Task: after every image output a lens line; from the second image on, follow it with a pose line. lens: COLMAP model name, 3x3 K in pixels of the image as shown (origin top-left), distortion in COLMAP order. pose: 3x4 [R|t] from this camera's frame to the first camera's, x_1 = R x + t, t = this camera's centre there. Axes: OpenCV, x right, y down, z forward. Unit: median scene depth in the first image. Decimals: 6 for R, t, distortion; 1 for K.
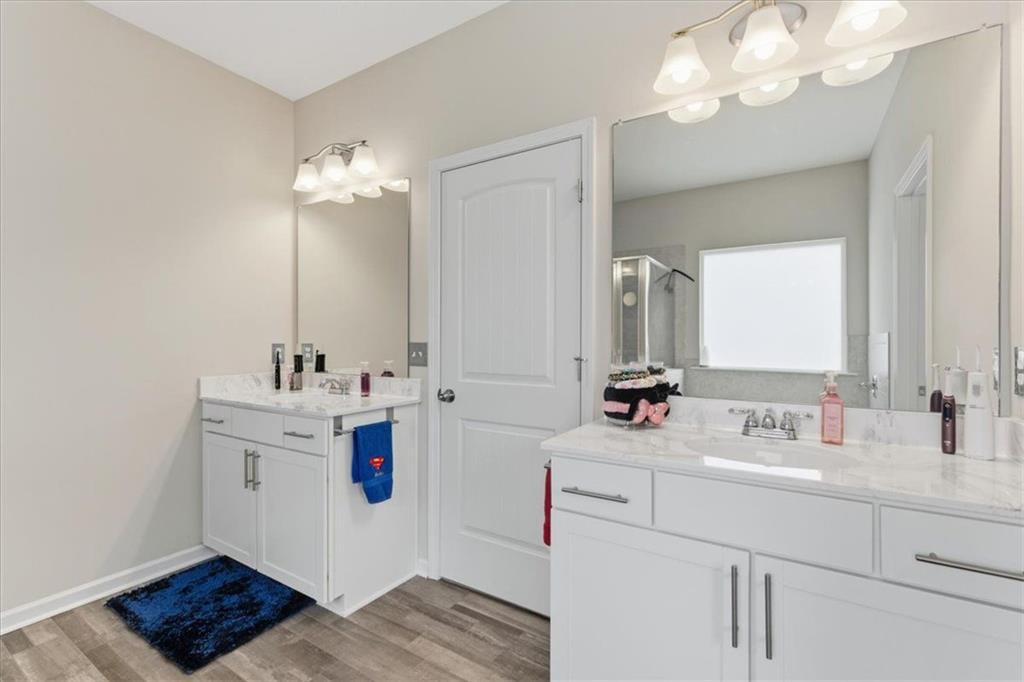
lens RADIAL K [[463.7, 0, 512.0], [0, 463.7, 341.0], [0, 0, 1]] dist [-0.000989, 0.001313]
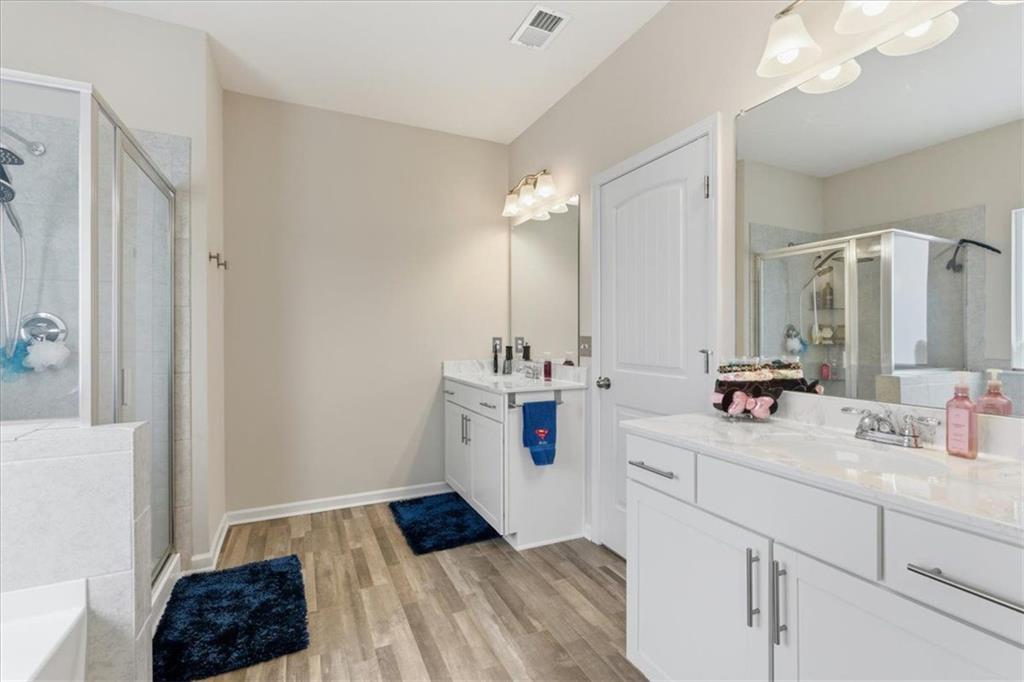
lens RADIAL K [[469.8, 0, 510.4], [0, 469.8, 336.2], [0, 0, 1]] dist [-0.002408, 0.000148]
pose [[0.839320, -0.000948, -0.543636, 0.312369], [0.001182, 0.999999, 0.000082, 0.003478], [0.543636, -0.000711, 0.839321, -0.092377]]
